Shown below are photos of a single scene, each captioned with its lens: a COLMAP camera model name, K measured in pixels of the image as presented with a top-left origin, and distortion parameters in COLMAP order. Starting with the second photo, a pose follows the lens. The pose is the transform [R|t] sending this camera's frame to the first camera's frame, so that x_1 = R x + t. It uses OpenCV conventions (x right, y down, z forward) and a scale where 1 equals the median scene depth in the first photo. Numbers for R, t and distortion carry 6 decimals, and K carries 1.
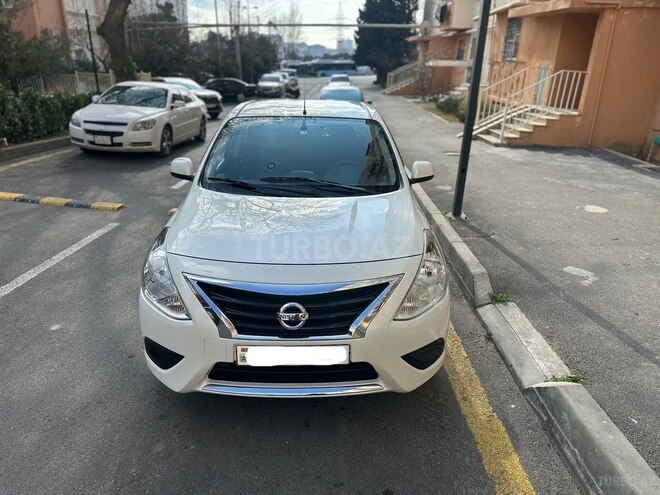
lens RADIAL K [[463.9, 0, 329.5], [0, 463.9, 248.3], [0, 0, 1]] dist [0.041118, -0.054648]
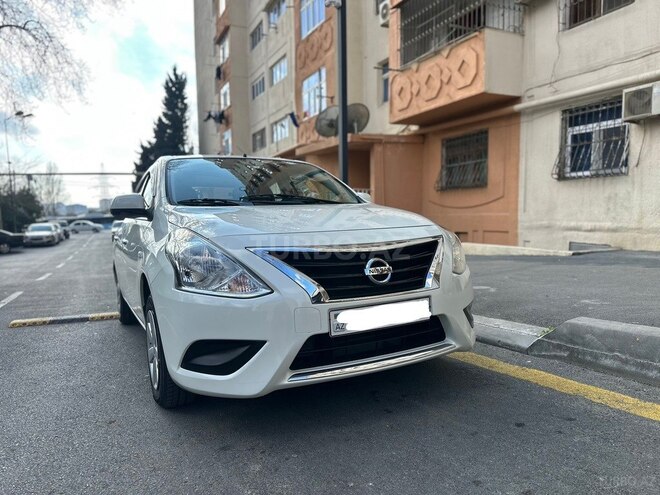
lens RADIAL K [[463.9, 0, 329.5], [0, 463.9, 249.4], [0, 0, 1]] dist [0.041118, -0.054648]
pose [[0.890900, -0.076884, 0.447645, -0.358663], [0.208417, 0.944883, -0.252505, 0.195187], [-0.403558, 0.318253, 0.857820, 0.121387]]
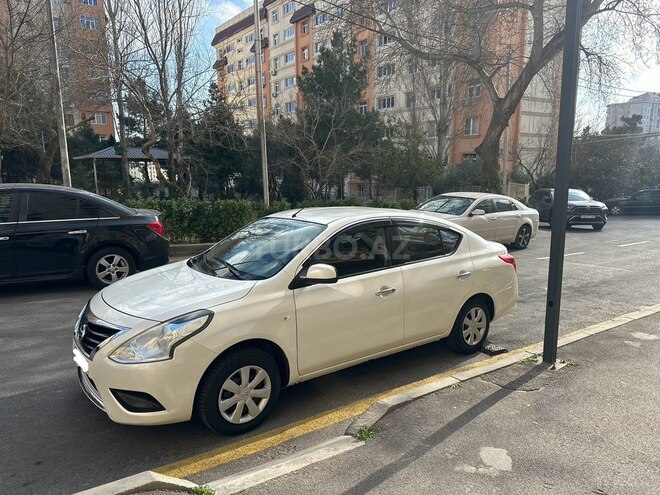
lens RADIAL K [[463.9, 0, 335.2], [0, 463.9, 249.6], [0, 0, 1]] dist [0.041118, -0.054648]
pose [[0.605677, 0.103528, -0.788947, 0.990584], [-0.273106, 0.958317, -0.083911, -0.133376], [0.747374, 0.266290, 0.608705, 0.357623]]
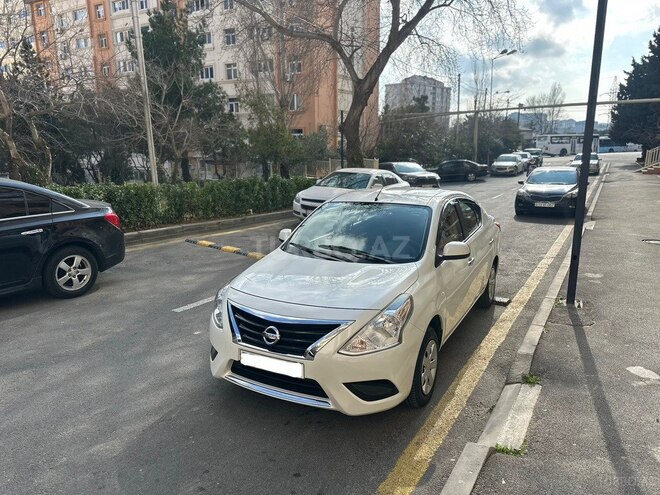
lens RADIAL K [[463.9, 0, 330.6], [0, 463.9, 246.2], [0, 0, 1]] dist [0.041118, -0.054648]
pose [[0.869752, 0.071365, -0.488302, 0.471561], [-0.149348, 0.981152, -0.122621, 0.011811], [0.470348, 0.179577, 0.864017, -0.144137]]
